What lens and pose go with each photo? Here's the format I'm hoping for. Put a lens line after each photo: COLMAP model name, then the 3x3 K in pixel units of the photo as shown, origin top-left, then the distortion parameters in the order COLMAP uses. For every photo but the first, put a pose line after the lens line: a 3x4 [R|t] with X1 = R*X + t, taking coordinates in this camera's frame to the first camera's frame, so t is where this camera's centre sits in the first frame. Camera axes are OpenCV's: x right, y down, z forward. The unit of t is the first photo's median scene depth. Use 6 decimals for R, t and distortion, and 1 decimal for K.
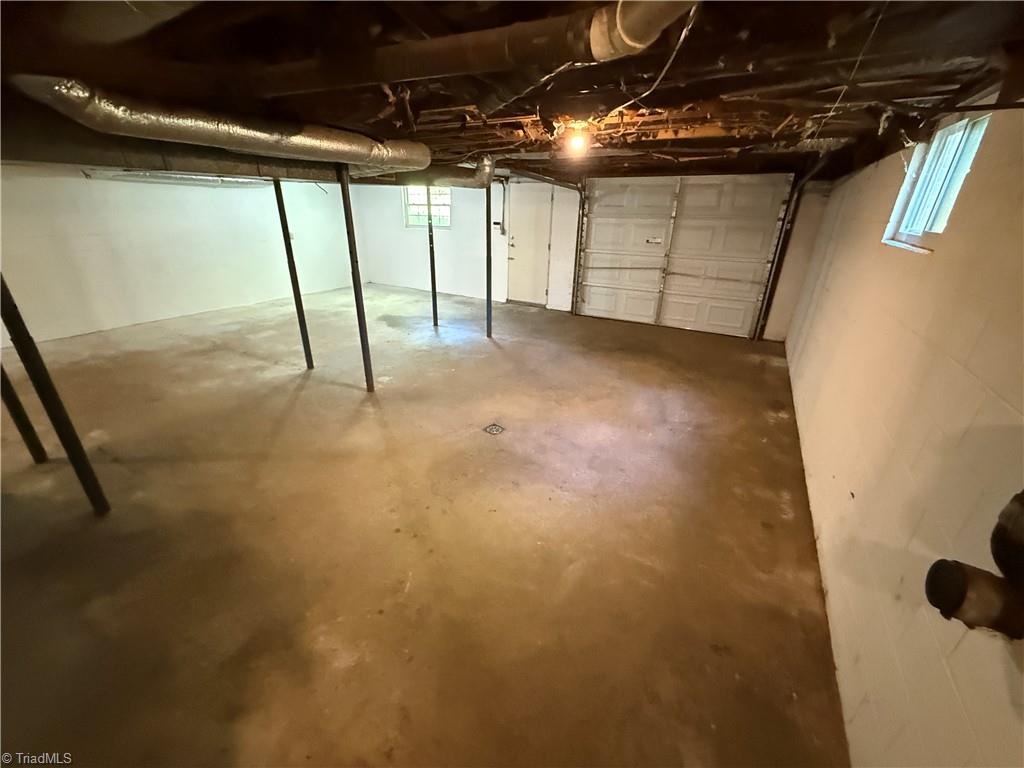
lens RADIAL K [[410.2, 0, 506.6], [0, 410.2, 384.6], [0, 0, 1]] dist [0.000063, 0.000161]
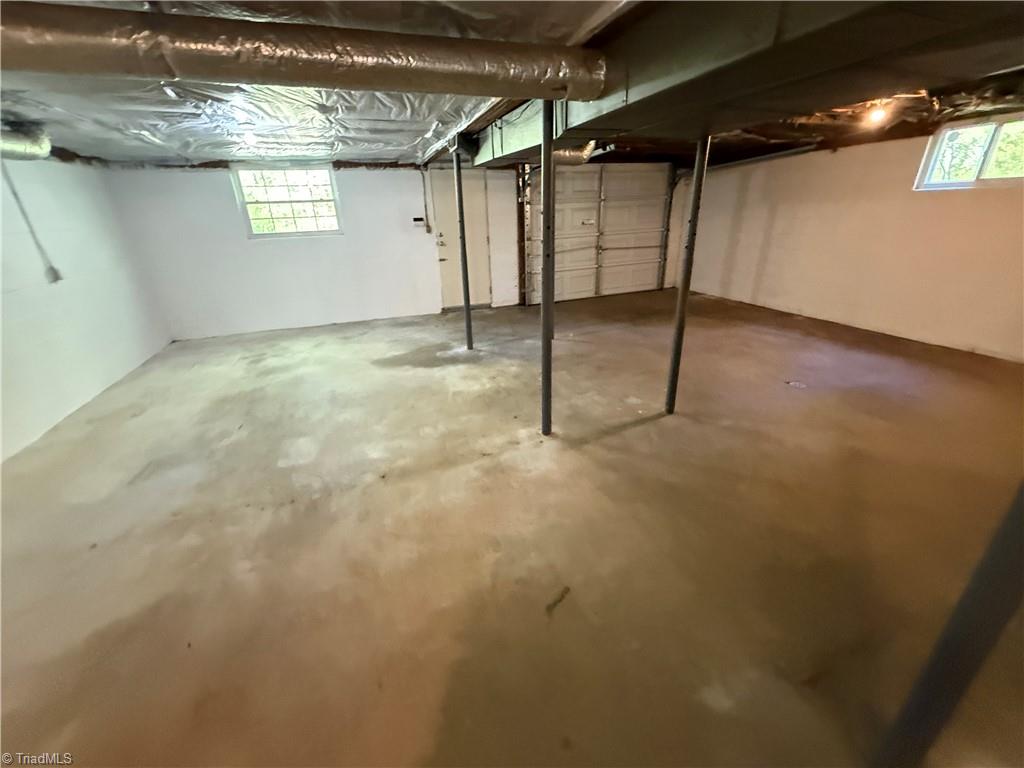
lens RADIAL K [[410.2, 0, 509.5], [0, 410.2, 384.9], [0, 0, 1]] dist [0.000063, 0.000161]
pose [[0.642687, -0.336337, 0.688354, -0.698665], [0.345428, 0.929186, 0.131499, -0.161753], [-0.683837, 0.153264, 0.713356, 0.422313]]
